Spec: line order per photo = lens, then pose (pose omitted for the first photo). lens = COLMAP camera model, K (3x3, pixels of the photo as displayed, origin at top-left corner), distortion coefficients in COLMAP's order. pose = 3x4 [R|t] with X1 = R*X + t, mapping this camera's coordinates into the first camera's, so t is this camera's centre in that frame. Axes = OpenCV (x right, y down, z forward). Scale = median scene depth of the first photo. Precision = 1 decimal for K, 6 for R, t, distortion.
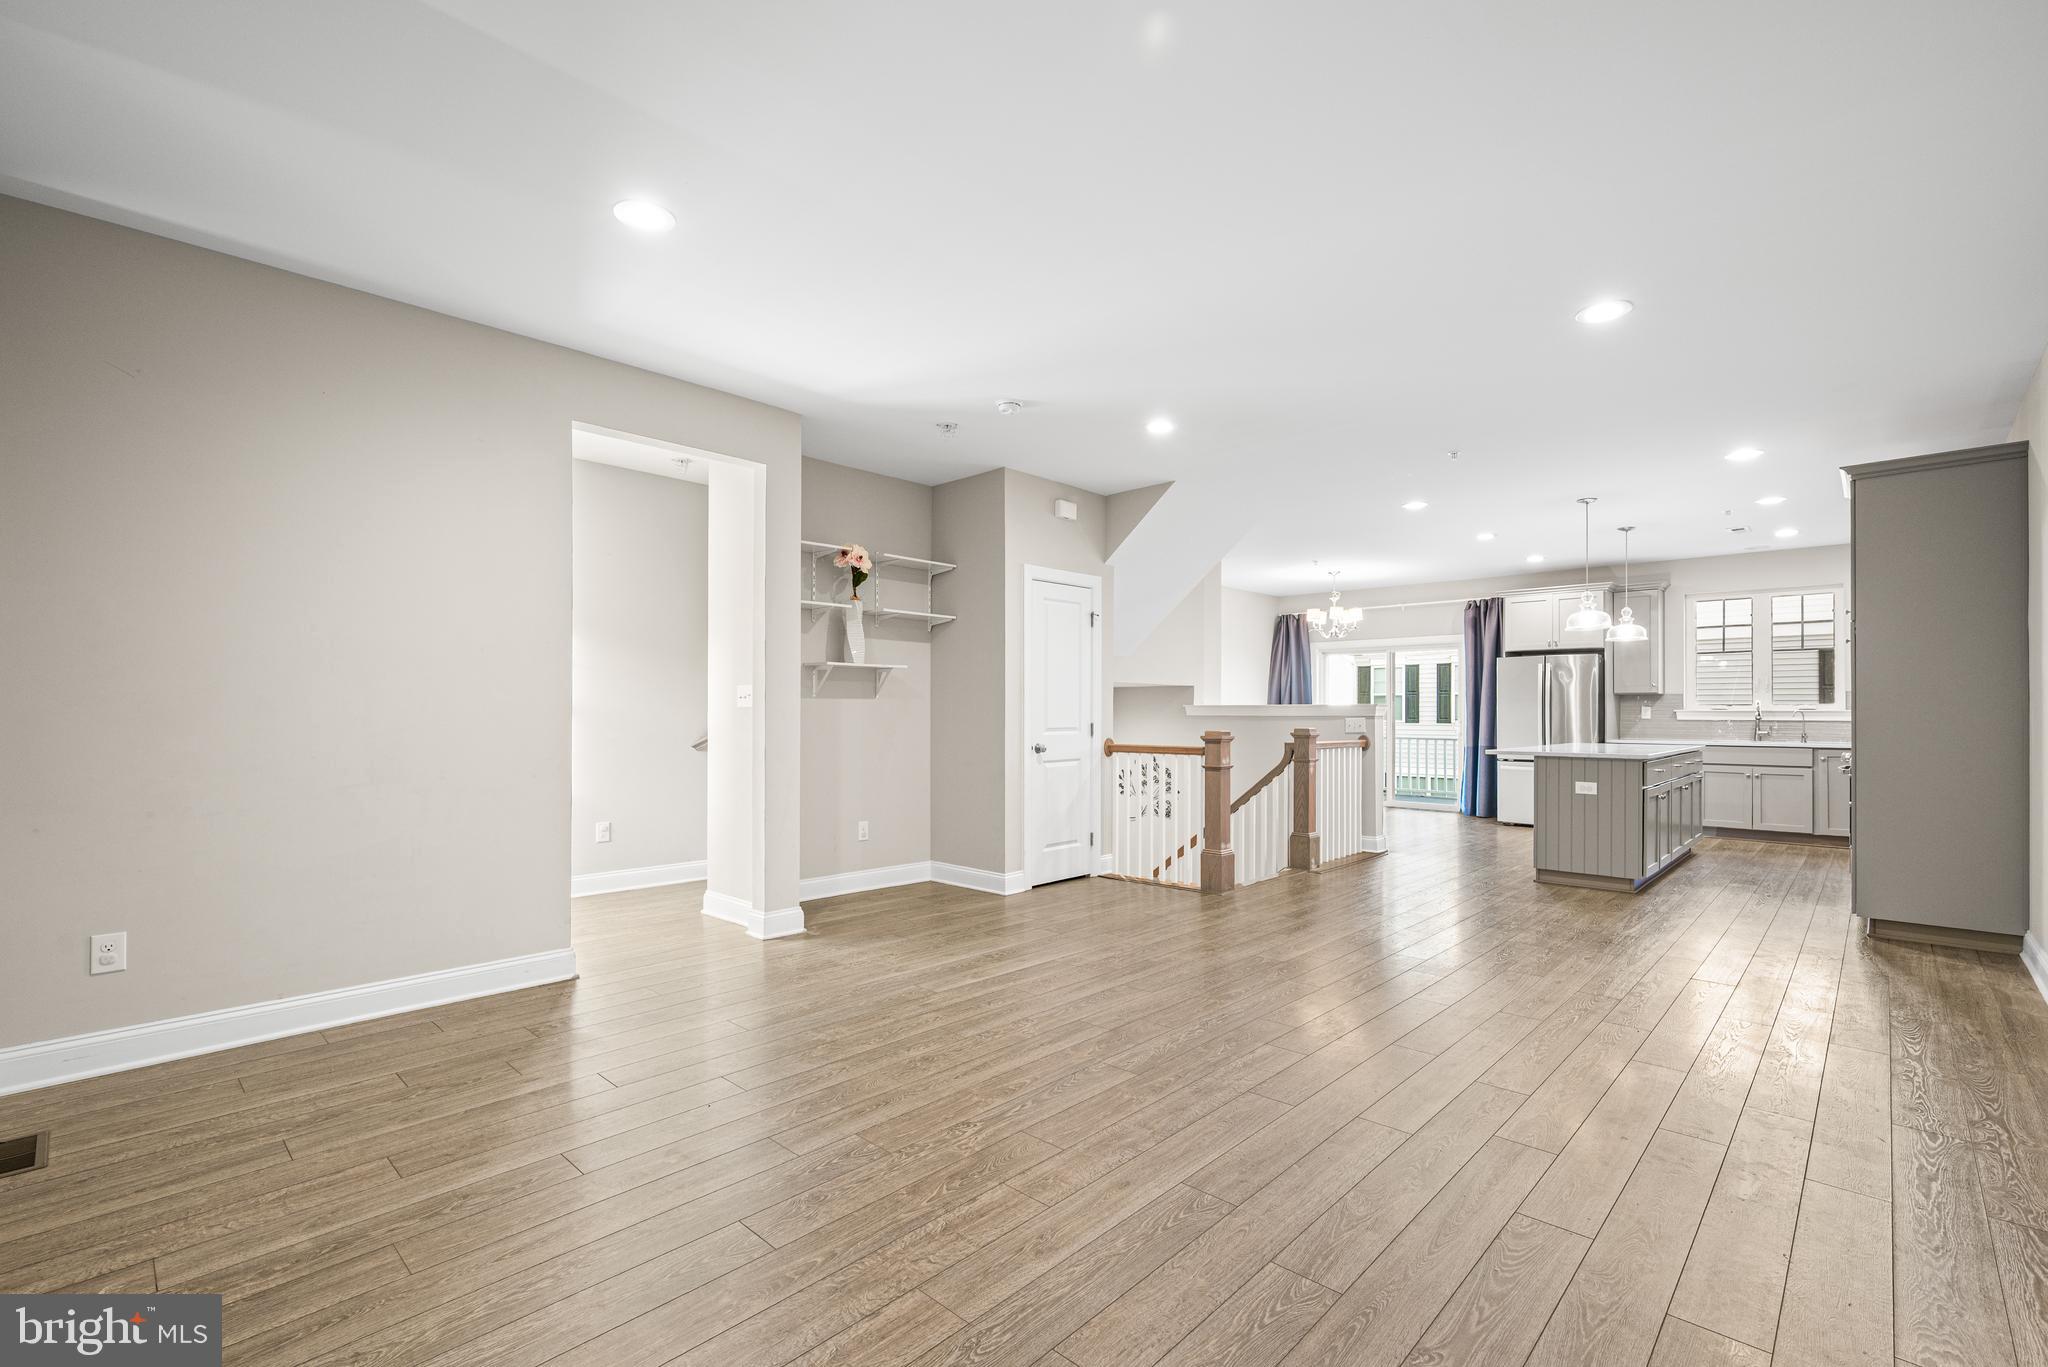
lens RADIAL K [[898.6, 0, 1026.4], [0, 898.6, 696.7], [0, 0, 1]] dist [-0.002561, 0.000044]
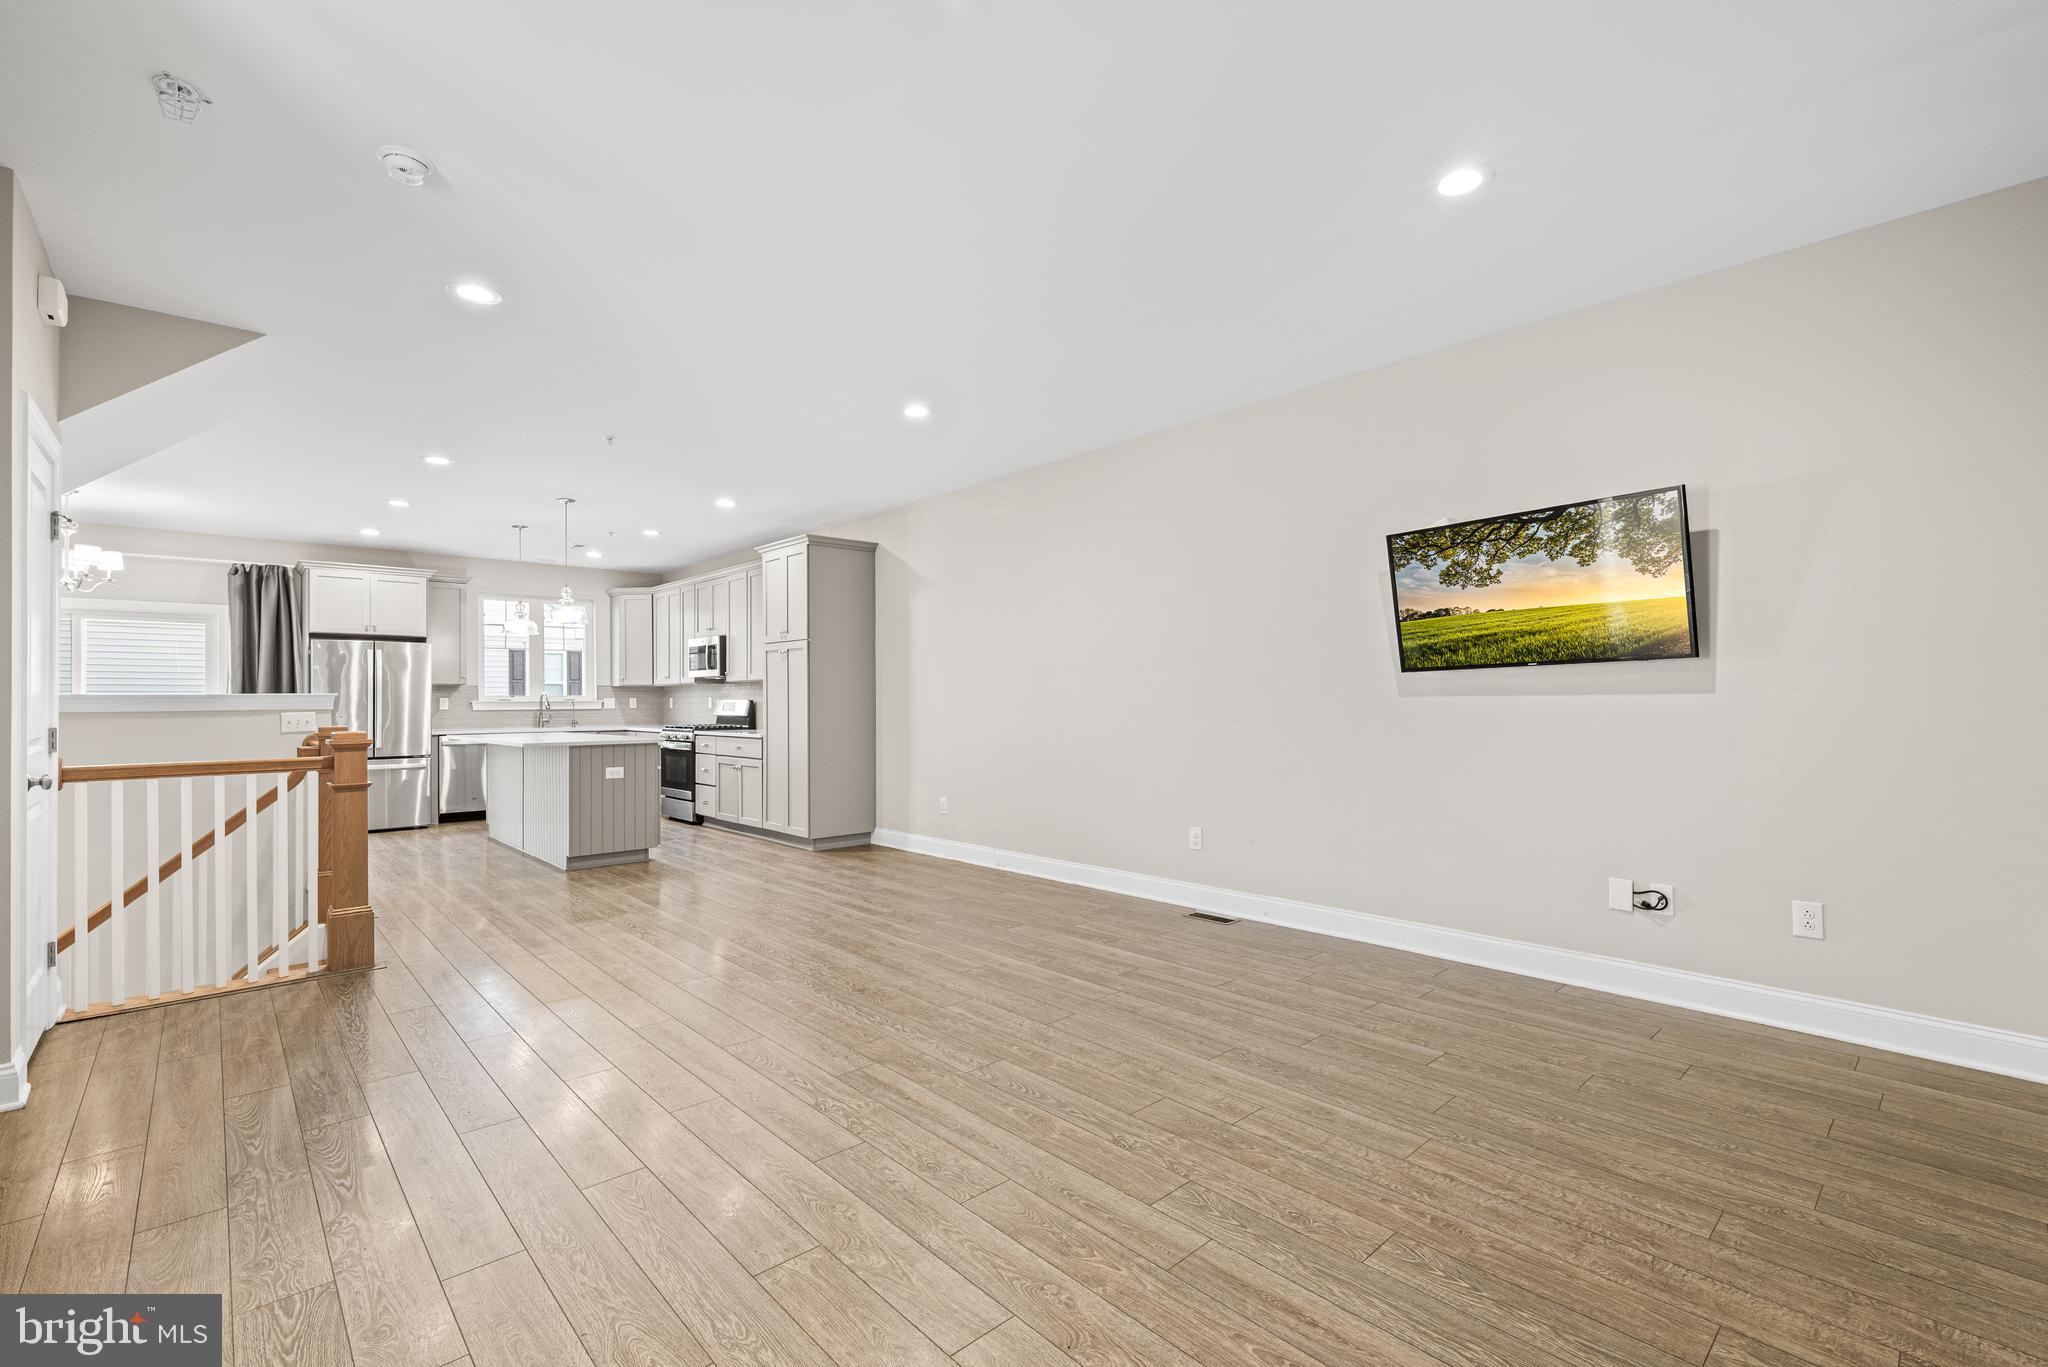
lens RADIAL K [[898.6, 0, 1026.2], [0, 898.6, 690.8], [0, 0, 1]] dist [-0.002561, 0.000044]
pose [[0.067254, 0.008287, 0.997701, -0.637847], [-0.010212, 0.999919, -0.007617, 0.009595], [-0.997684, -0.009676, 0.067333, 0.654703]]
